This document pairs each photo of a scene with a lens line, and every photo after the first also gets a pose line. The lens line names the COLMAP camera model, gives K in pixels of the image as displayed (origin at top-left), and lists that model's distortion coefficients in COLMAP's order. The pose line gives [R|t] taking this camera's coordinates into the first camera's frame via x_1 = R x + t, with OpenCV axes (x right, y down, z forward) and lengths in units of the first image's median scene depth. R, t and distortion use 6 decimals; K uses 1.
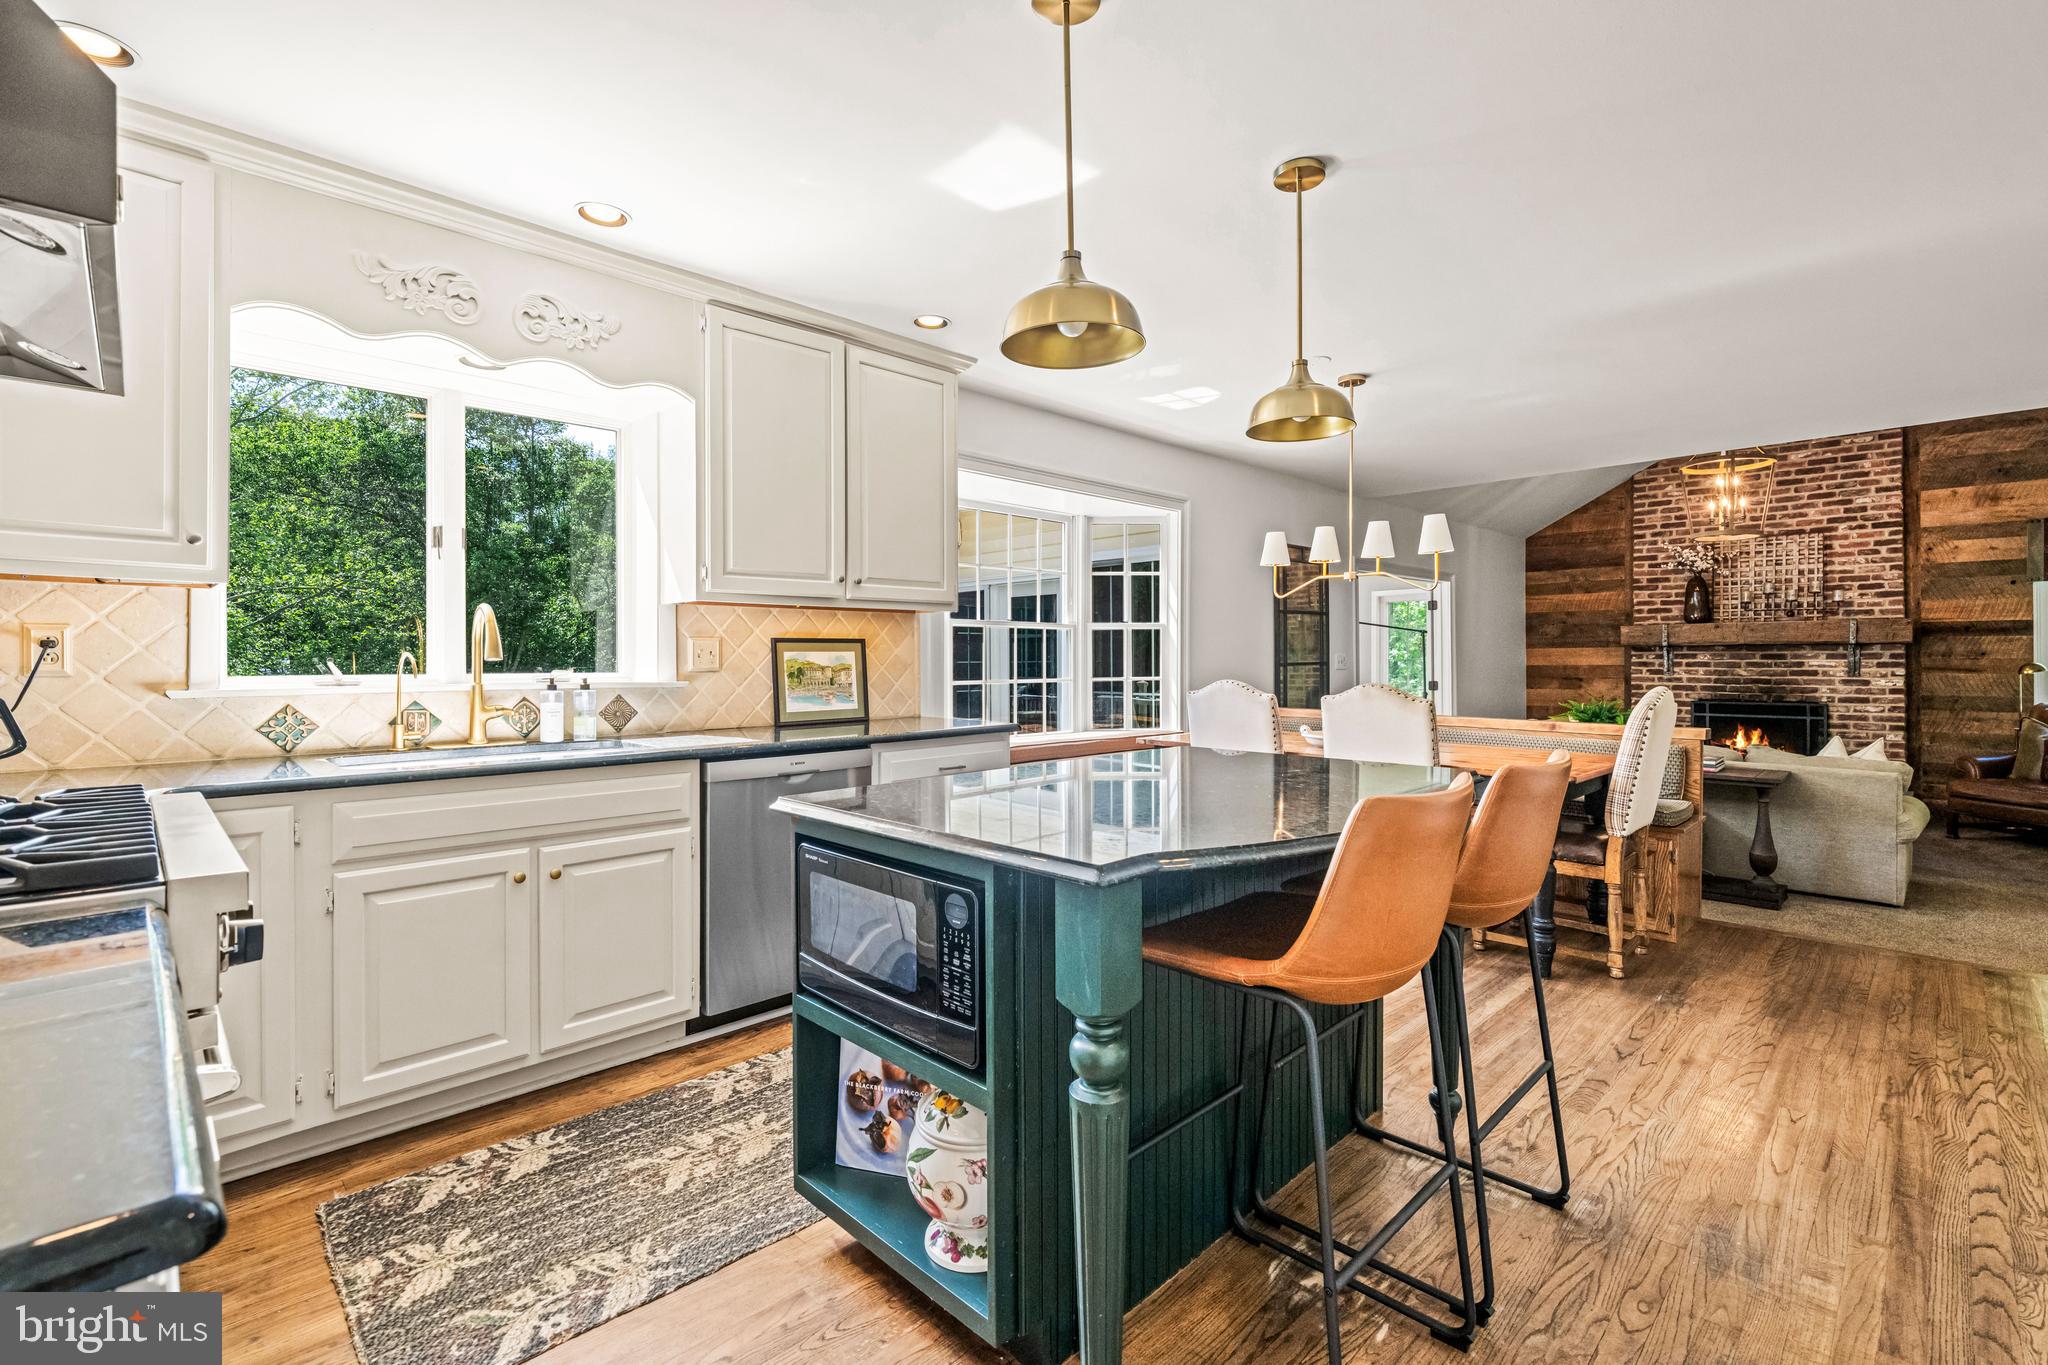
lens RADIAL K [[900.1, 0, 1030.8], [0, 900.1, 665.0], [0, 0, 1]] dist [0.001550, -0.000627]
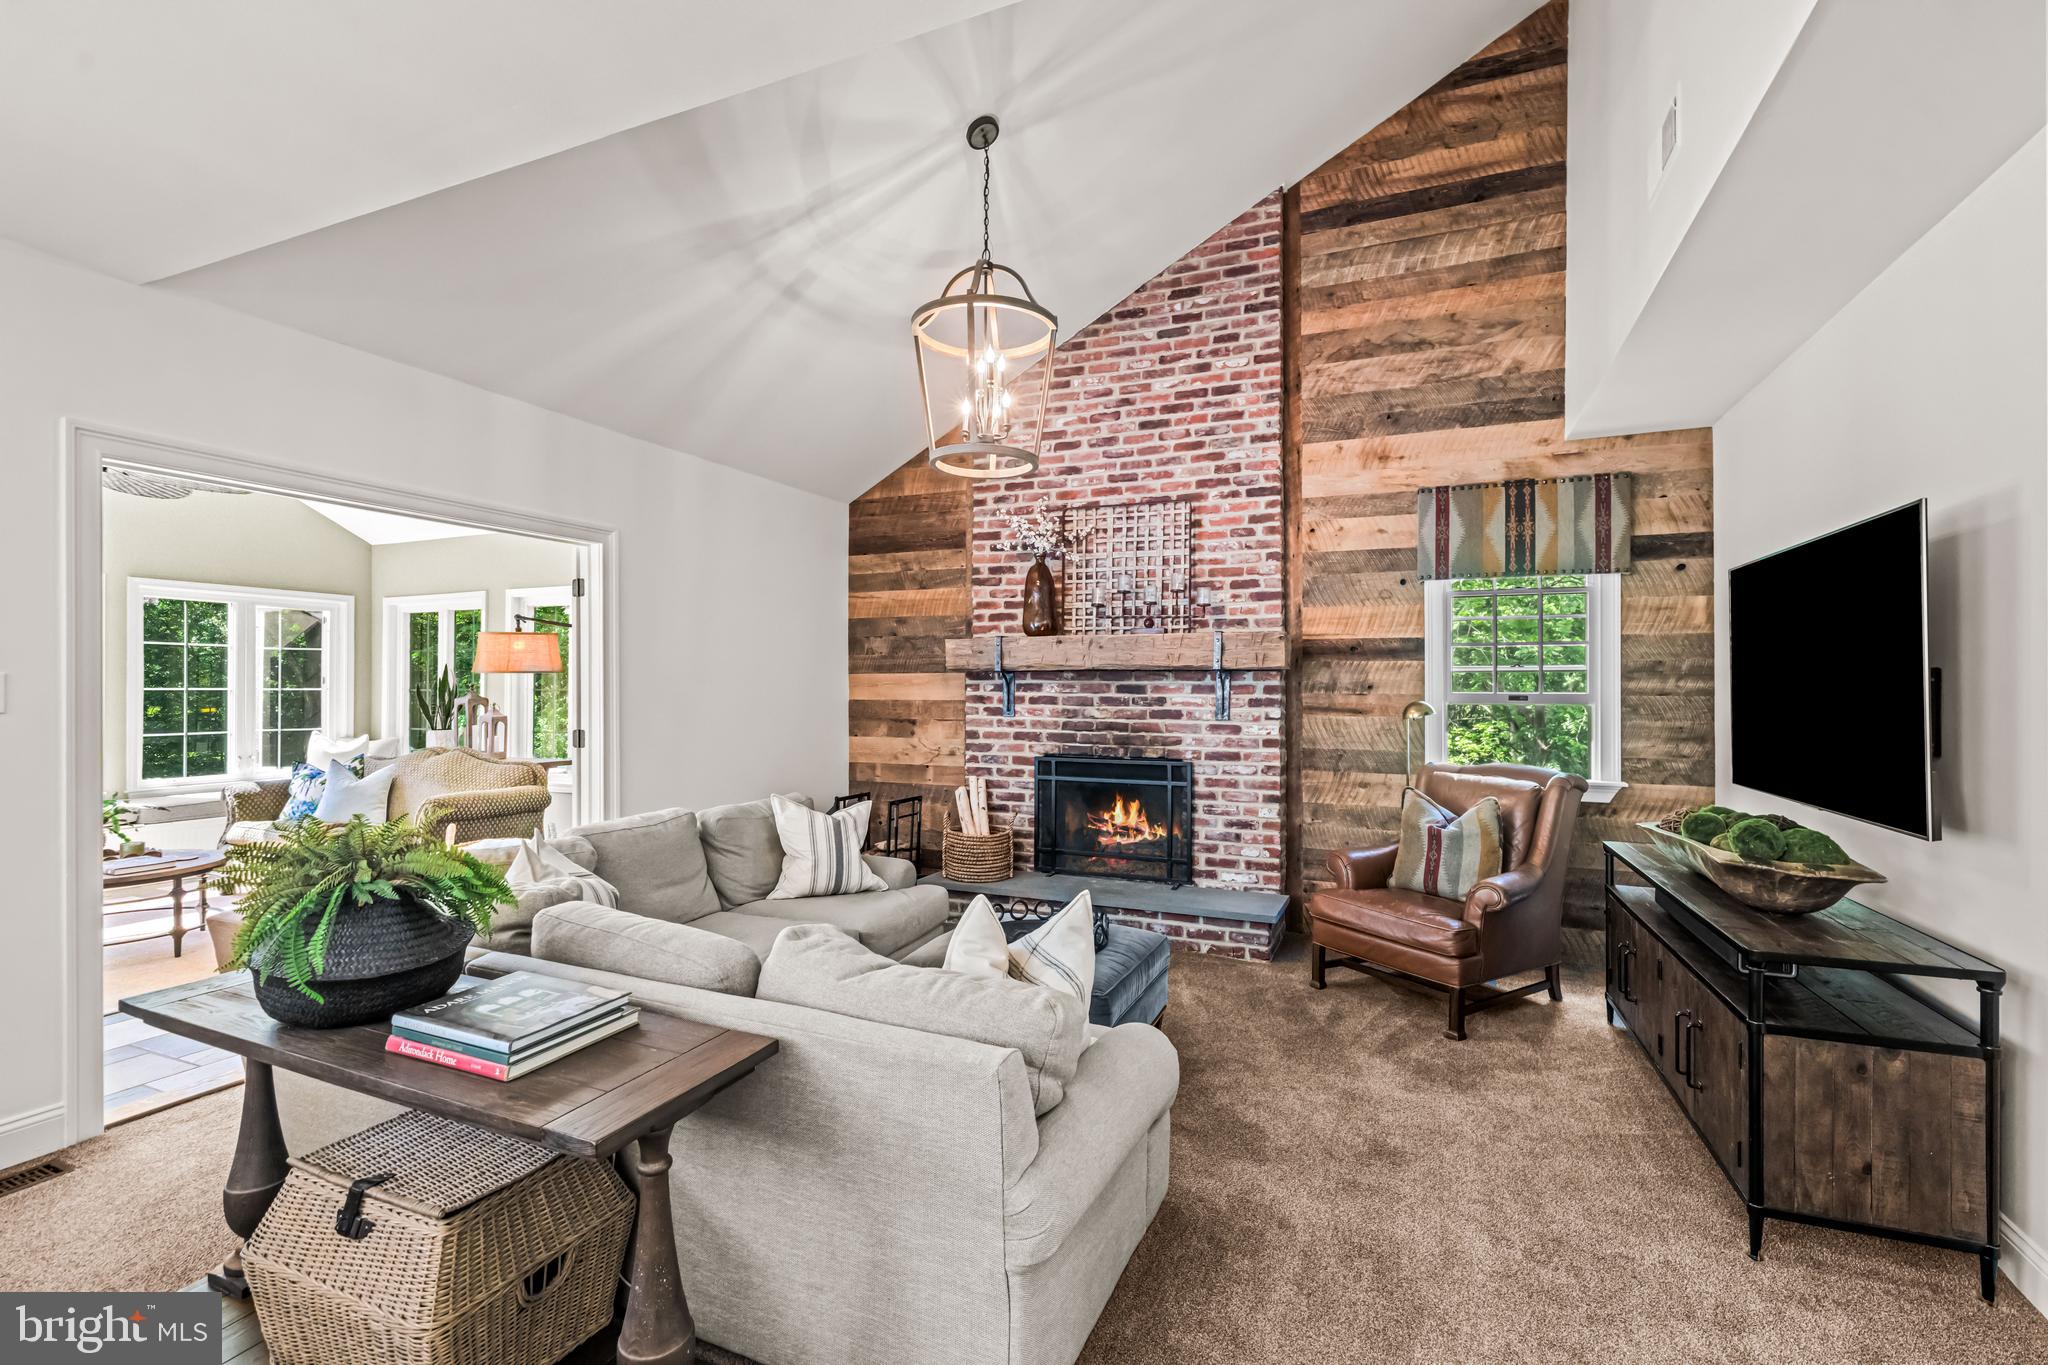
lens RADIAL K [[900.1, 0, 1024.3], [0, 900.1, 688.1], [0, 0, 1]] dist [0.001550, -0.000627]
pose [[0.929685, 0.007861, 0.368273, 0.529087], [-0.005493, 0.999957, -0.007478, -0.004826], [-0.368316, 0.004930, 0.929688, 0.436407]]
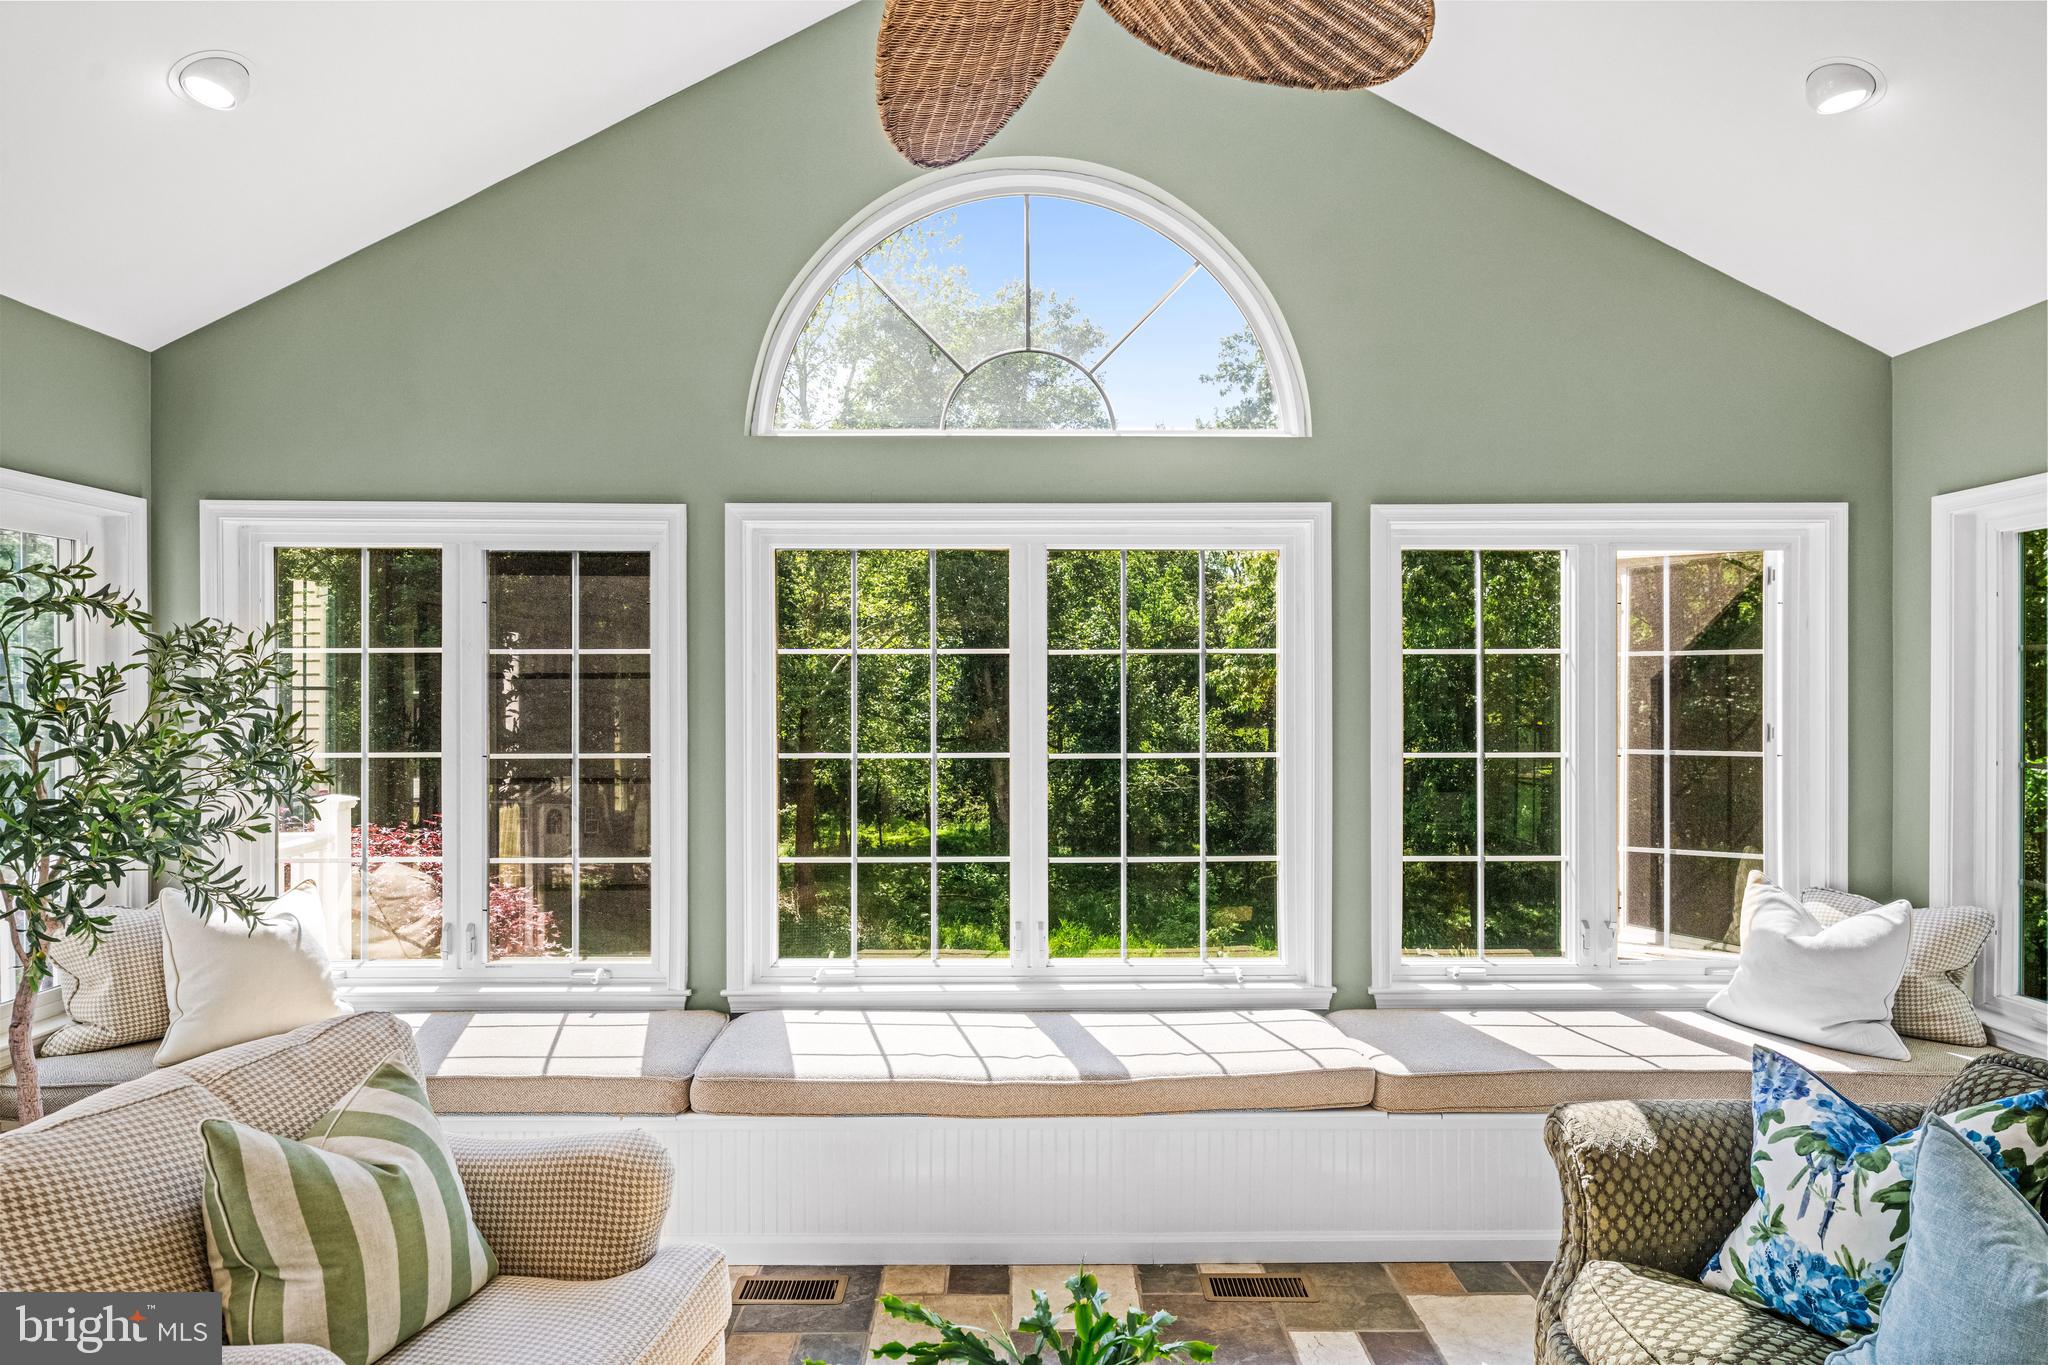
lens RADIAL K [[1125.8, 0, 1028.8], [0, 1125.8, 697.0], [0, 0, 1]] dist [-0.004348, -0.000730]
pose [[0.707862, 0.008739, -0.706296, 0.294772], [-0.006557, 0.999962, 0.005800, -0.031828], [0.706320, 0.000526, 0.707893, 1.076012]]
